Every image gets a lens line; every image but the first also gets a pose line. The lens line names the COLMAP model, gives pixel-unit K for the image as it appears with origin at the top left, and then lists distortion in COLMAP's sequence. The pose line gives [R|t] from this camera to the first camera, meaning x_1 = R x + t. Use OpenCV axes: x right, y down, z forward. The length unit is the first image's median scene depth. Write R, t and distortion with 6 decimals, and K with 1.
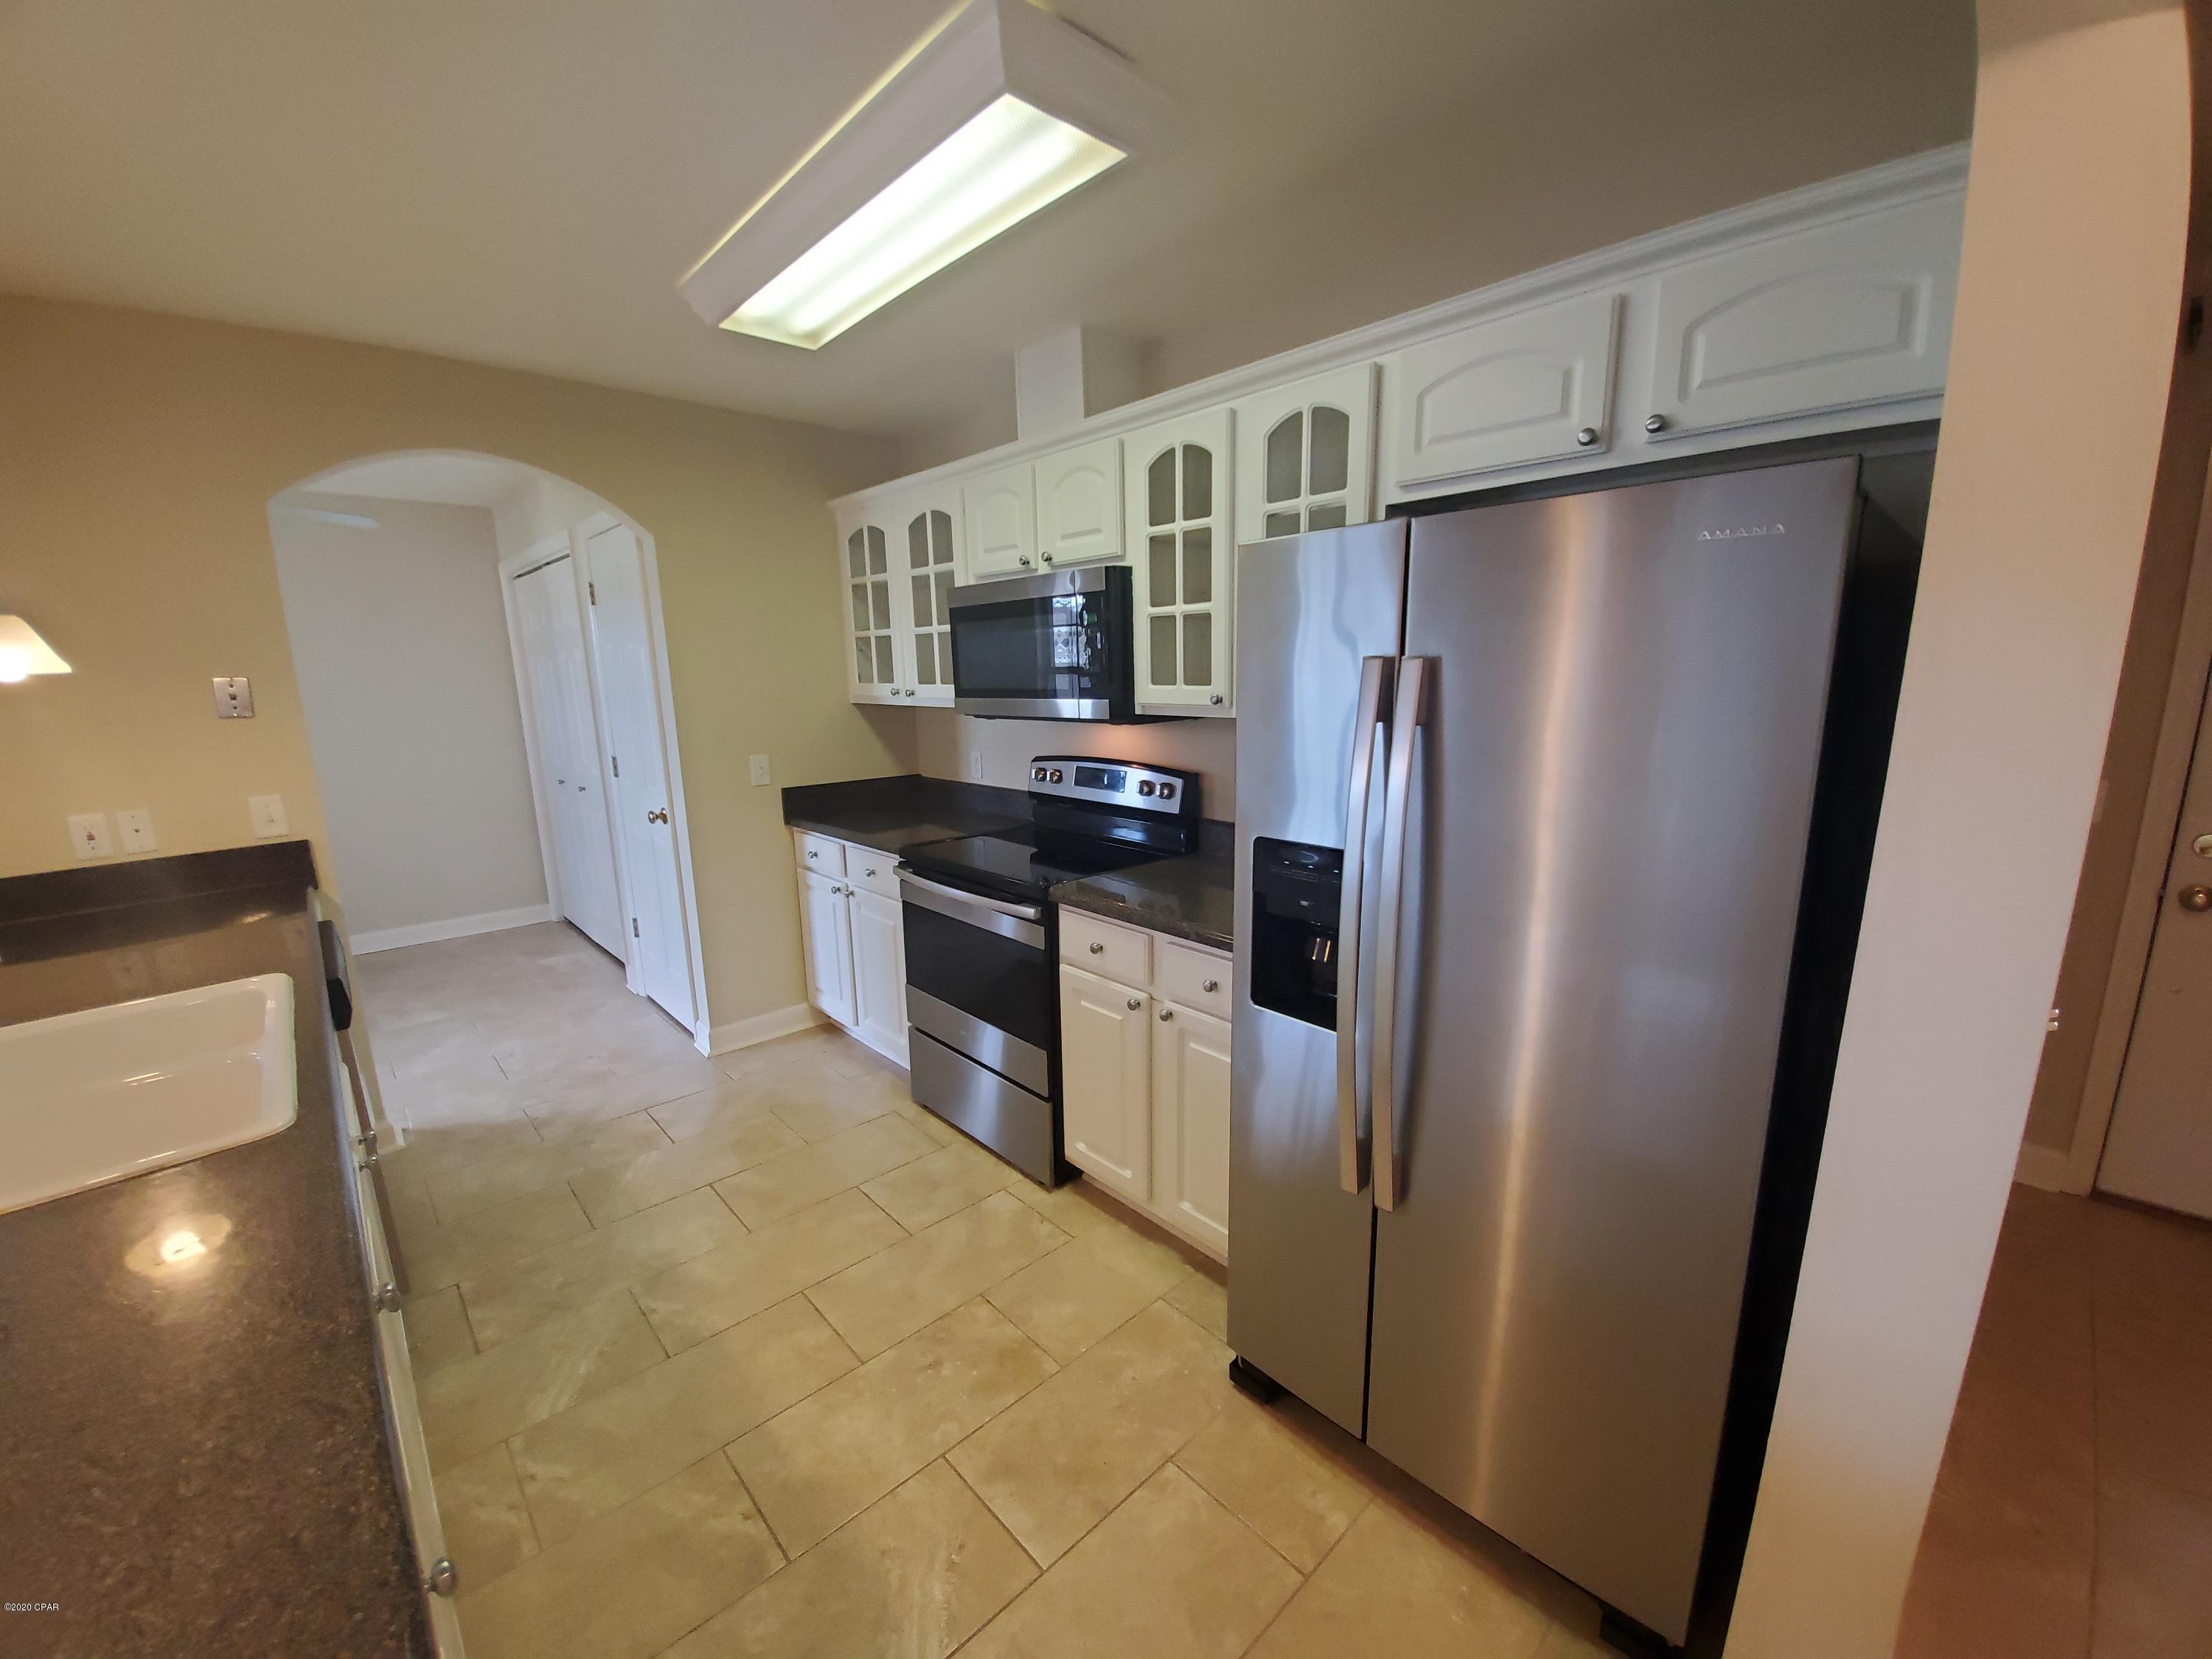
lens RADIAL K [[882.1, 0, 1112.3], [0, 882.1, 836.7], [0, 0, 1]] dist [-0.002326, -0.000234]
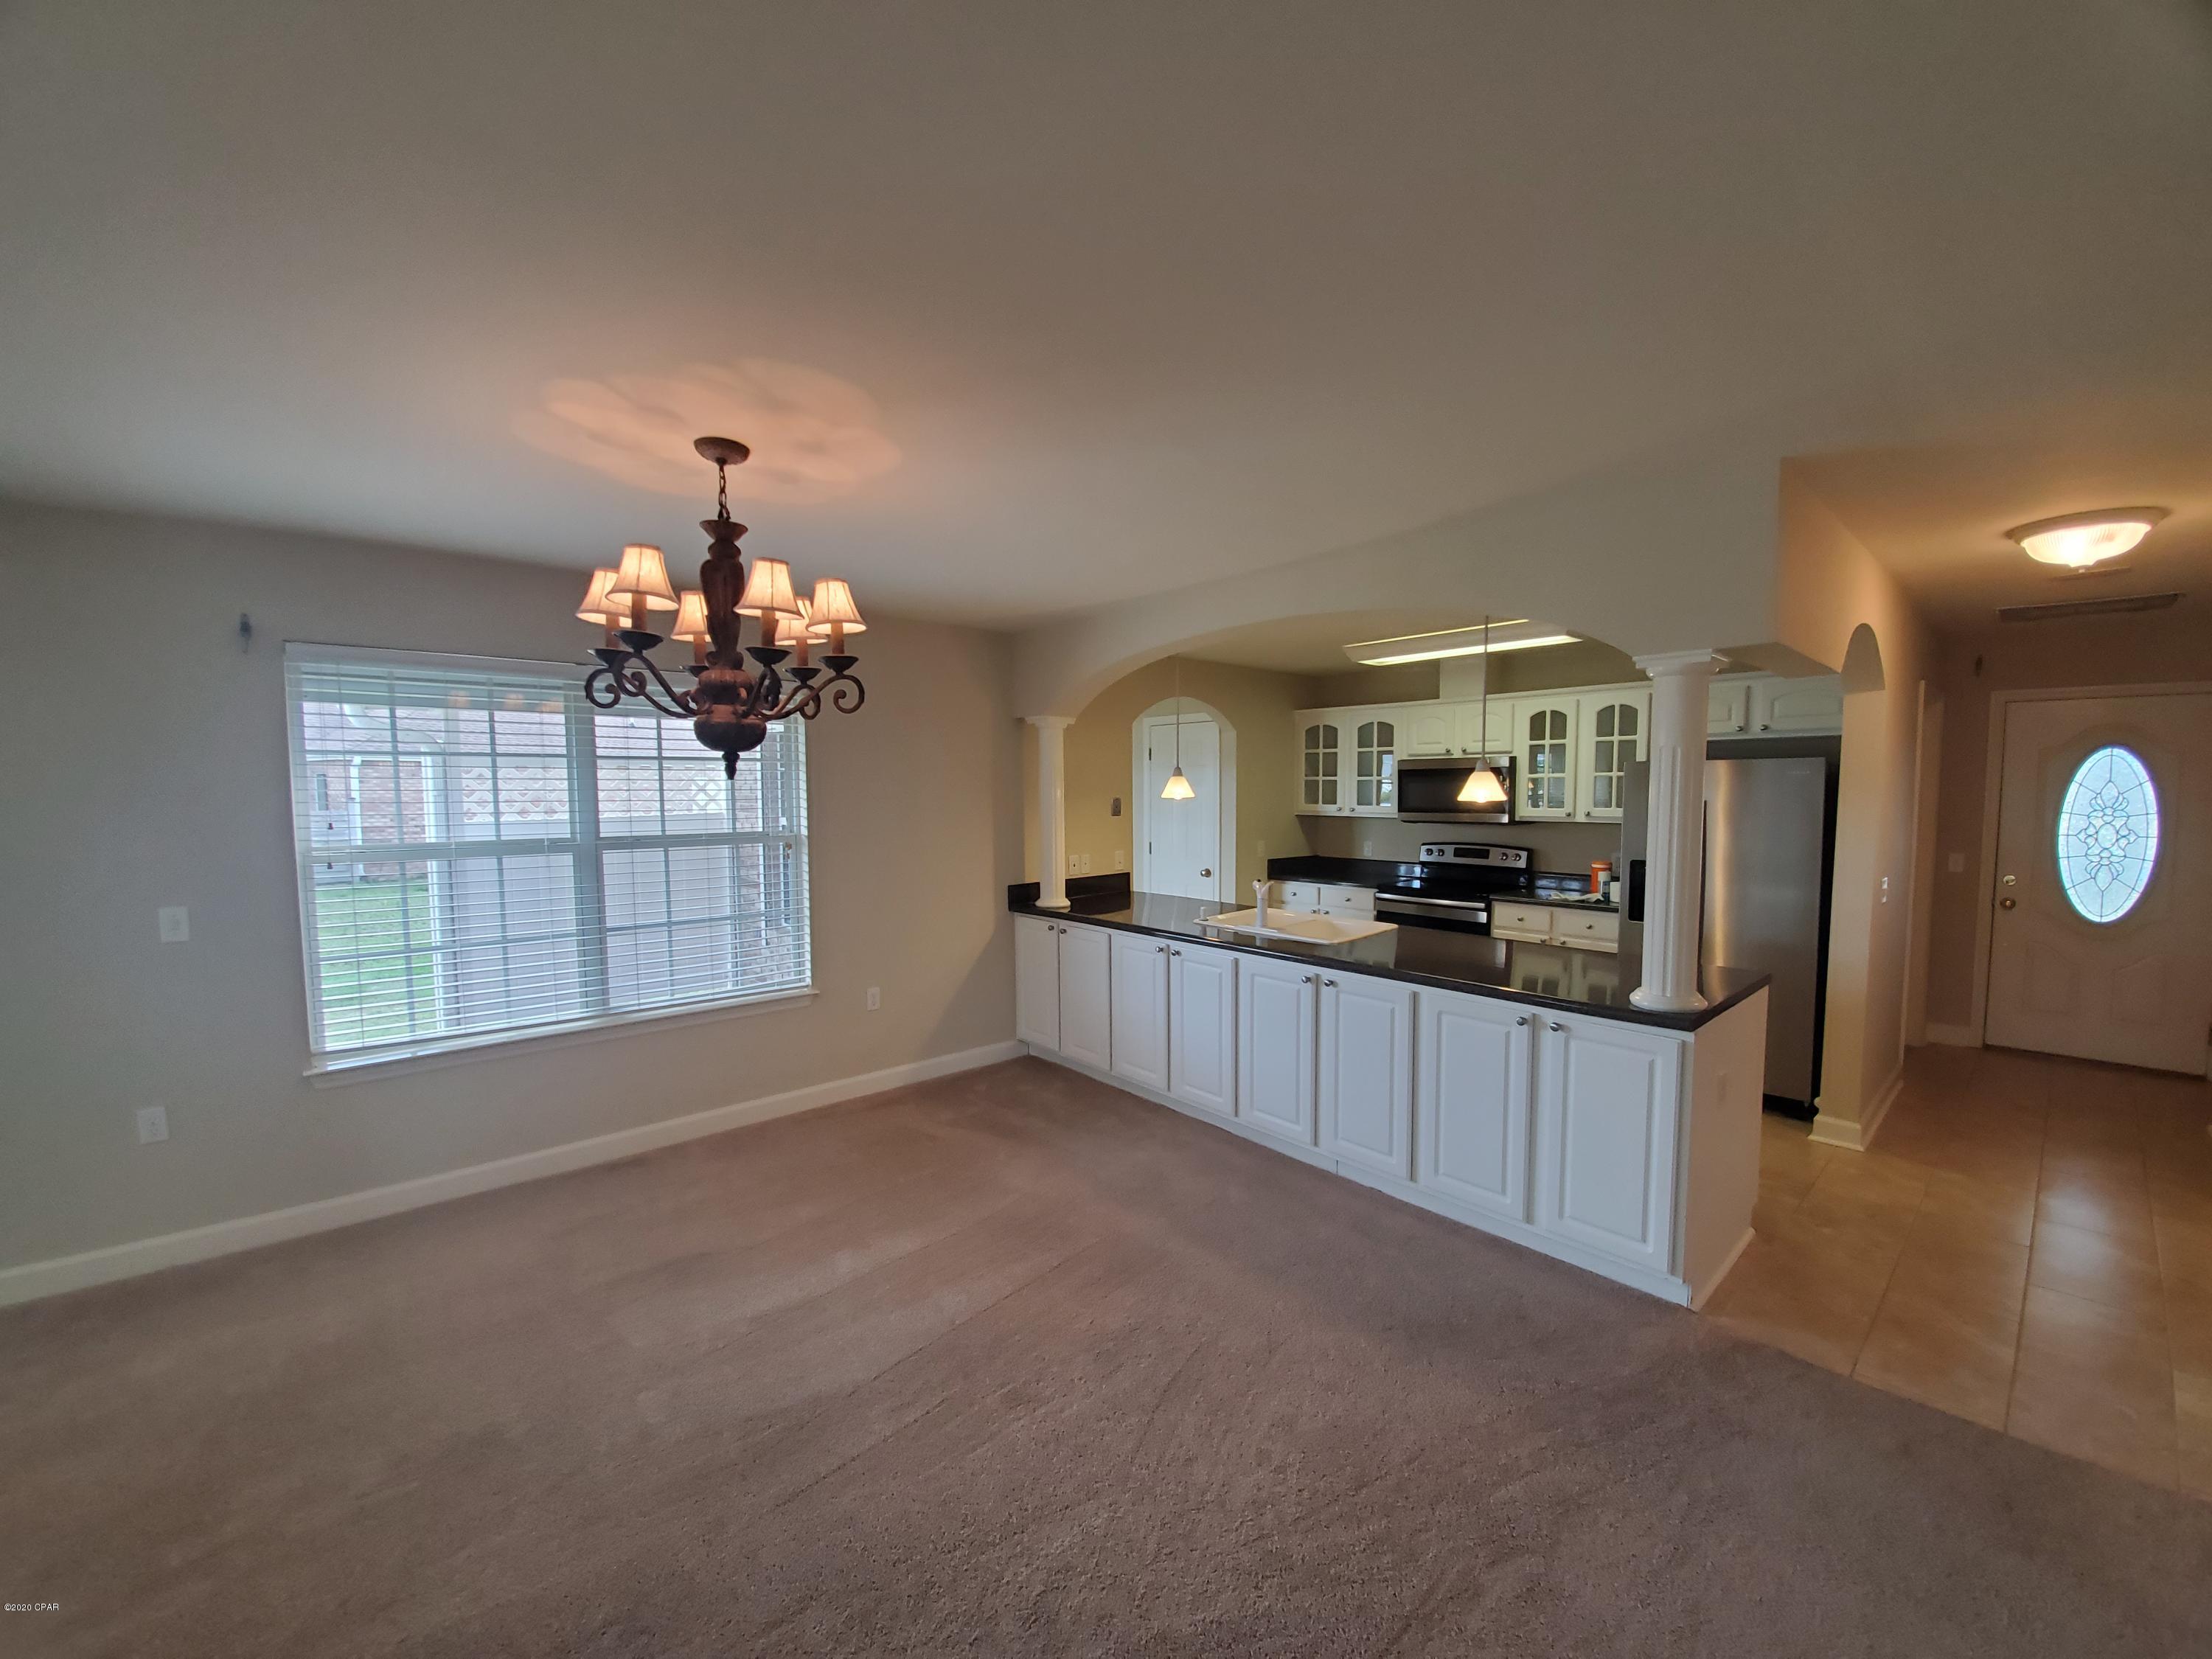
lens RADIAL K [[882.1, 0, 1100.1], [0, 882.1, 839.9], [0, 0, 1]] dist [-0.002326, -0.000234]
pose [[0.999282, 0.009508, -0.036676, -0.860748], [-0.014103, 0.991784, -0.127144, 0.190458], [0.035166, 0.127570, 0.991206, -1.133356]]
